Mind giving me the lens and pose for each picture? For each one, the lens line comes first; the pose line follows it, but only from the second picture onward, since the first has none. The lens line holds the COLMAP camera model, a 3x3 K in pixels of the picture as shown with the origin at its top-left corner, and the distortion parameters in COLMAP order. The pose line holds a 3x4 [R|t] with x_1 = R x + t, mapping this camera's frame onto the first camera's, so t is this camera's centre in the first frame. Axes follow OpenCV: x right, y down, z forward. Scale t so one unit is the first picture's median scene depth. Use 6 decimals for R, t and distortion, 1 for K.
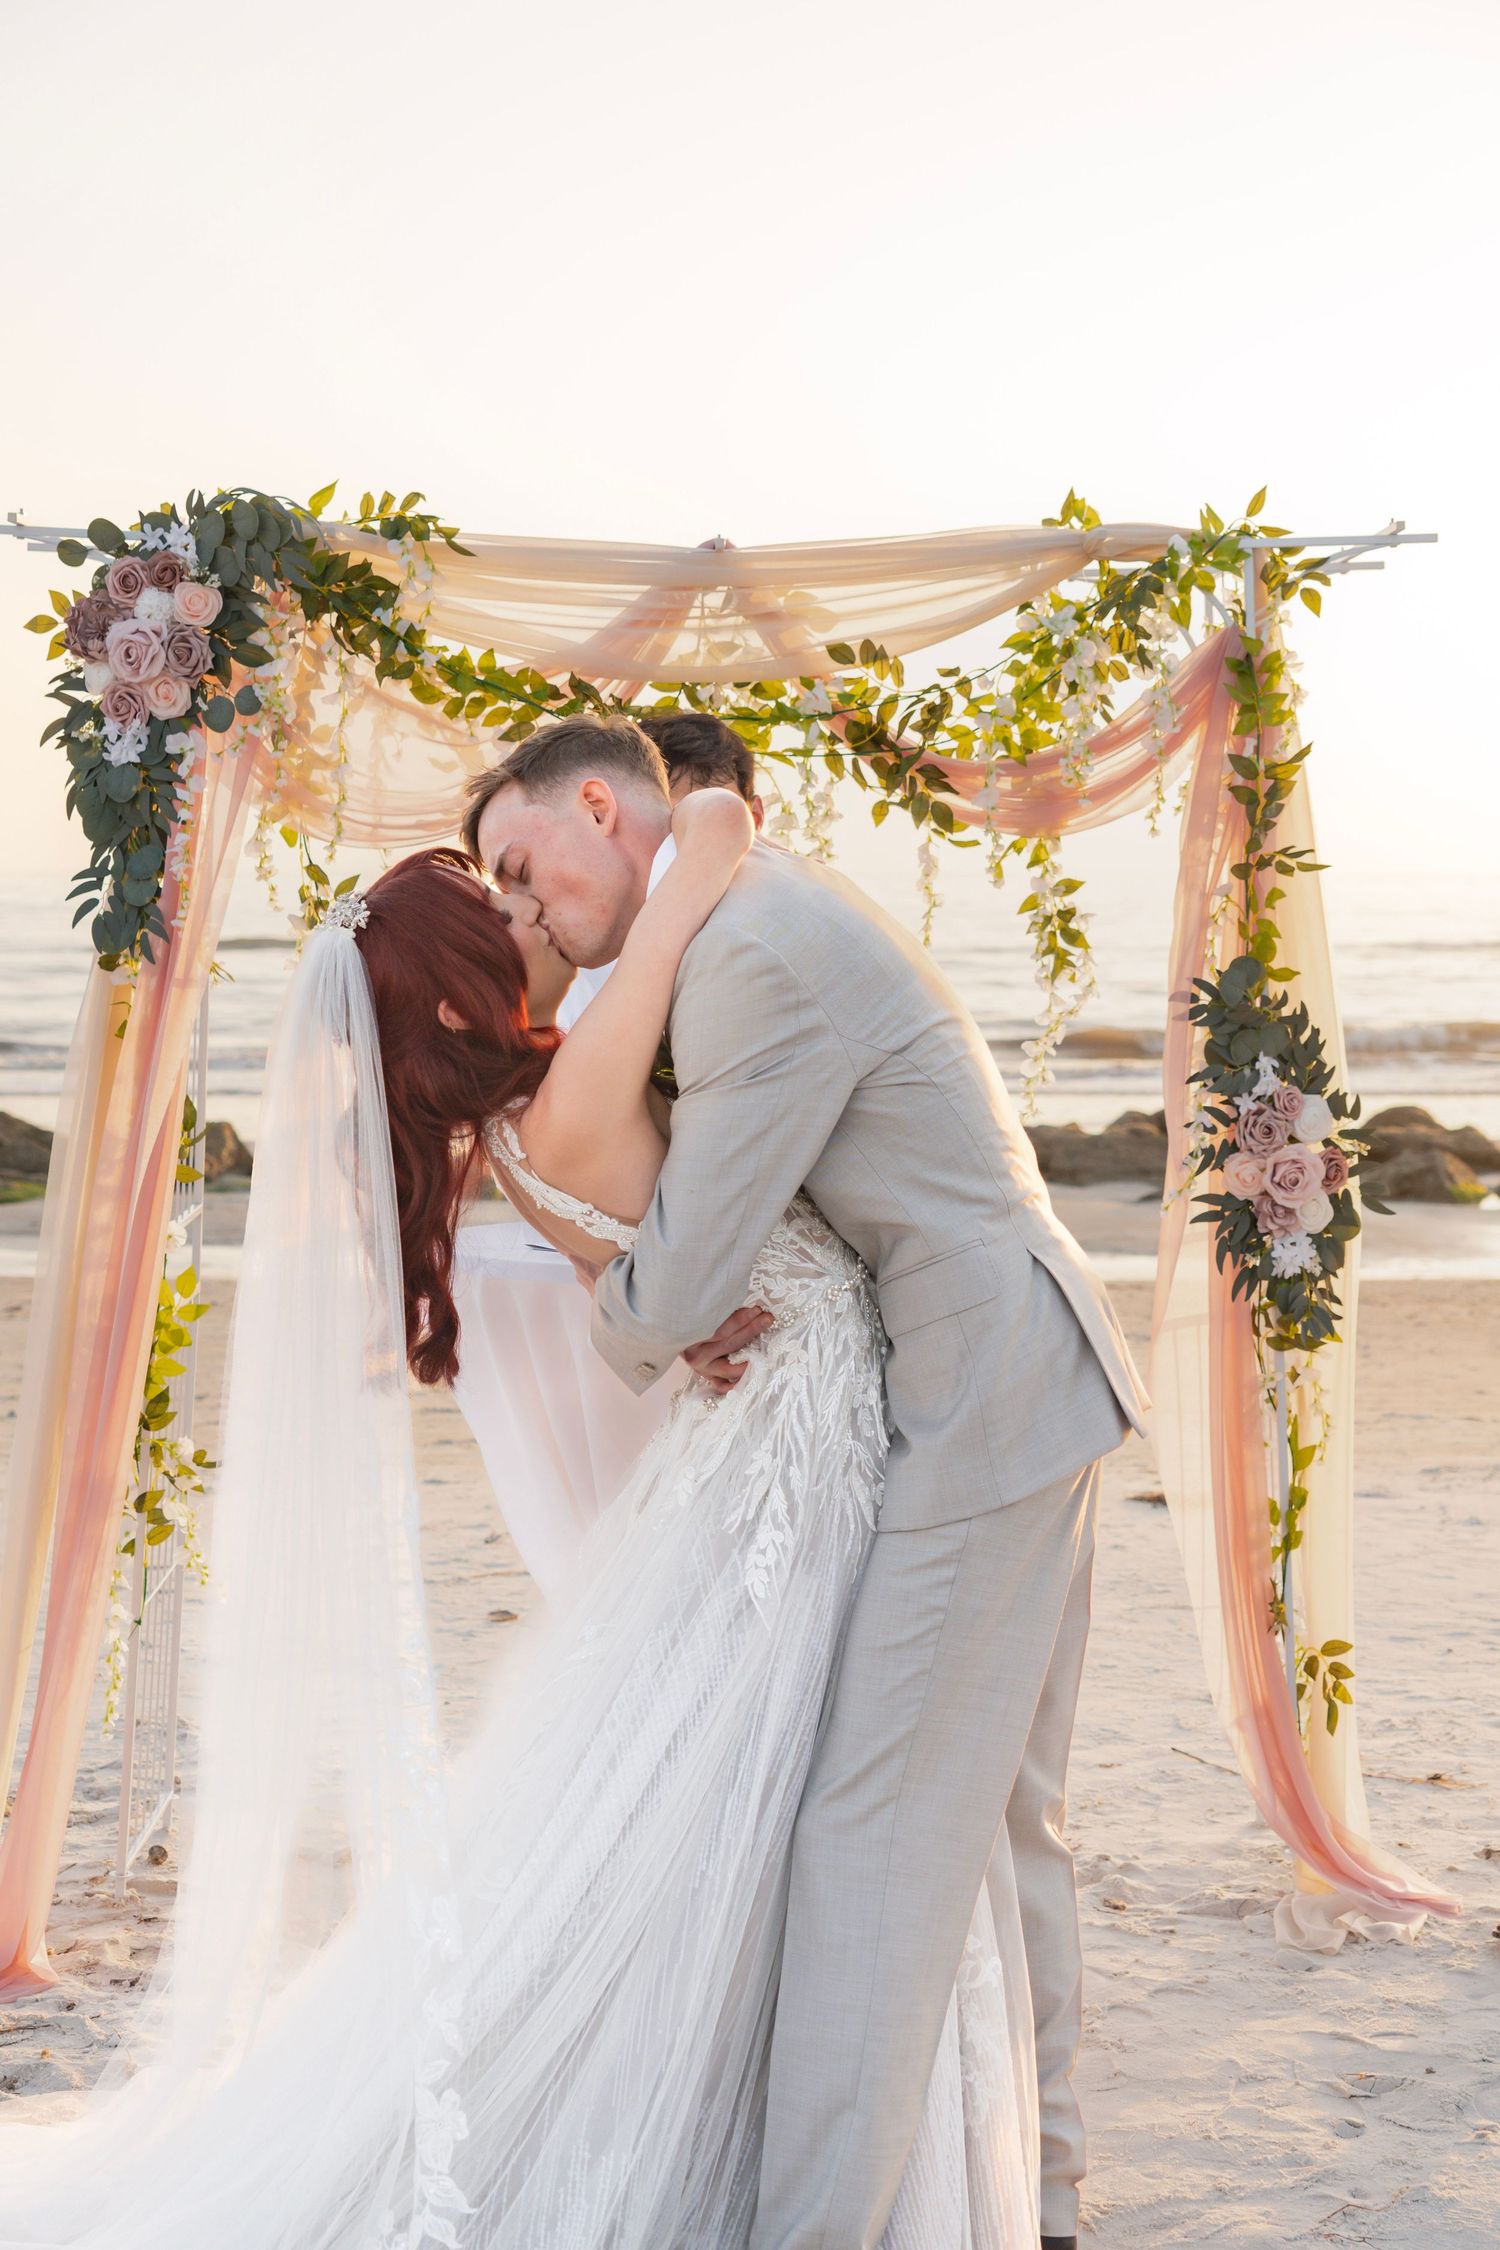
lens RADIAL K [[3450.9, 0, 750.0], [0, 3450.9, 1125.0], [0, 0, 1]] dist [0.247768, -1.854576]
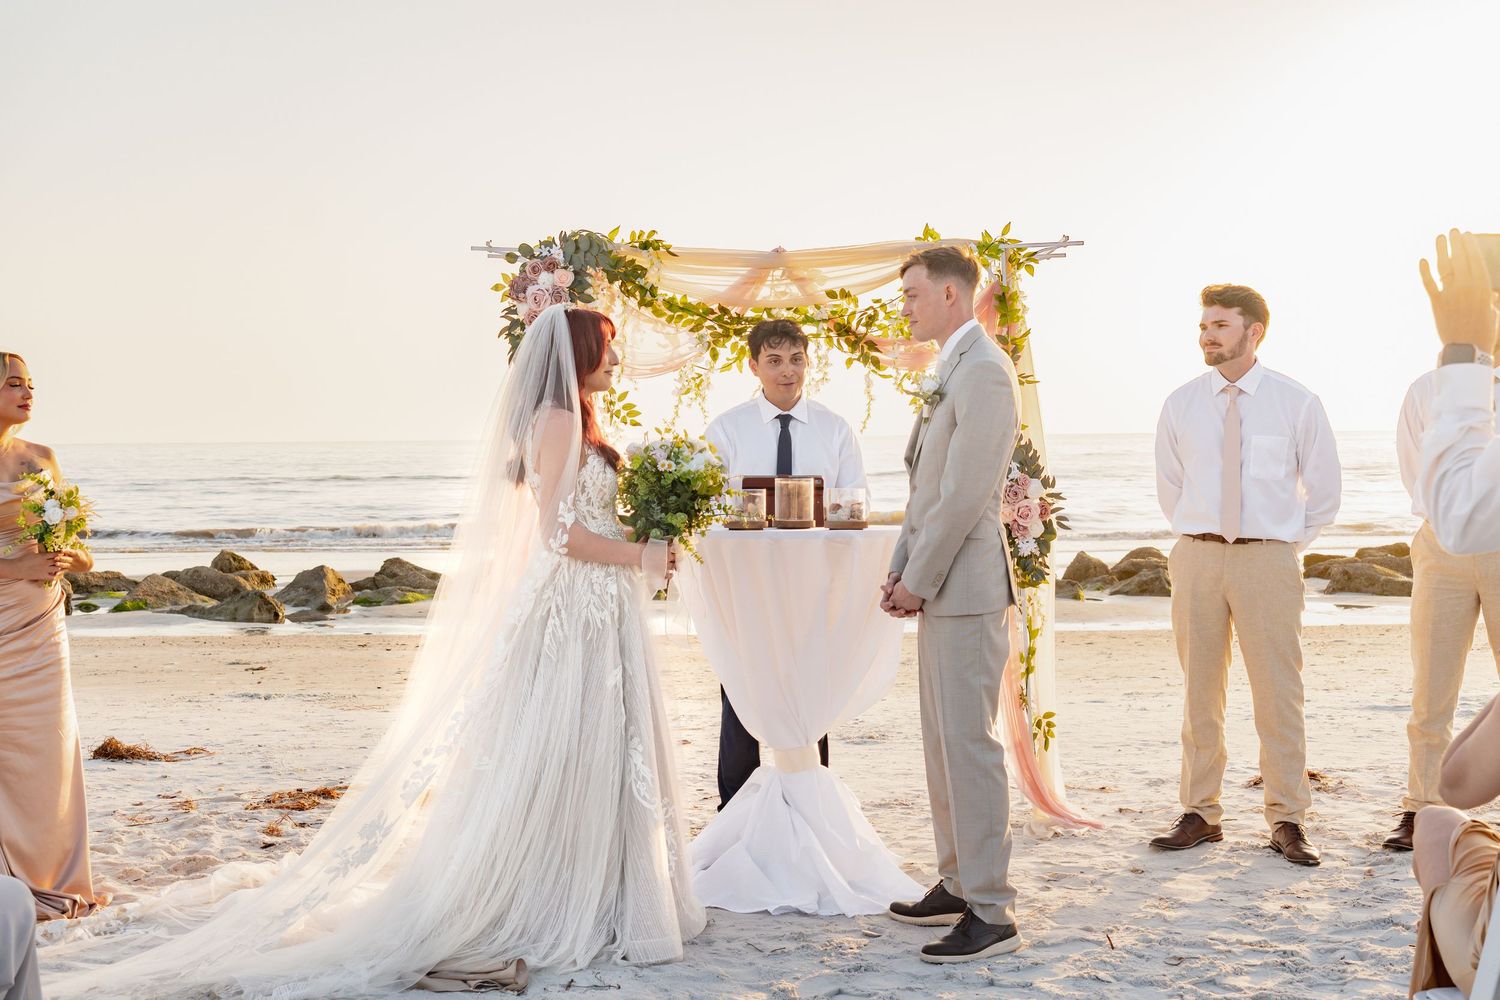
lens RADIAL K [[1924.8, 0, 750.0], [0, 1924.8, 500.0], [0, 0, 1]] dist [0.084588, -0.015071]
pose [[0.999672, -0.012039, -0.022588, -0.001373], [0.011144, 0.999163, -0.039351, 0.055964], [0.023043, 0.039087, 0.998970, -0.314645]]
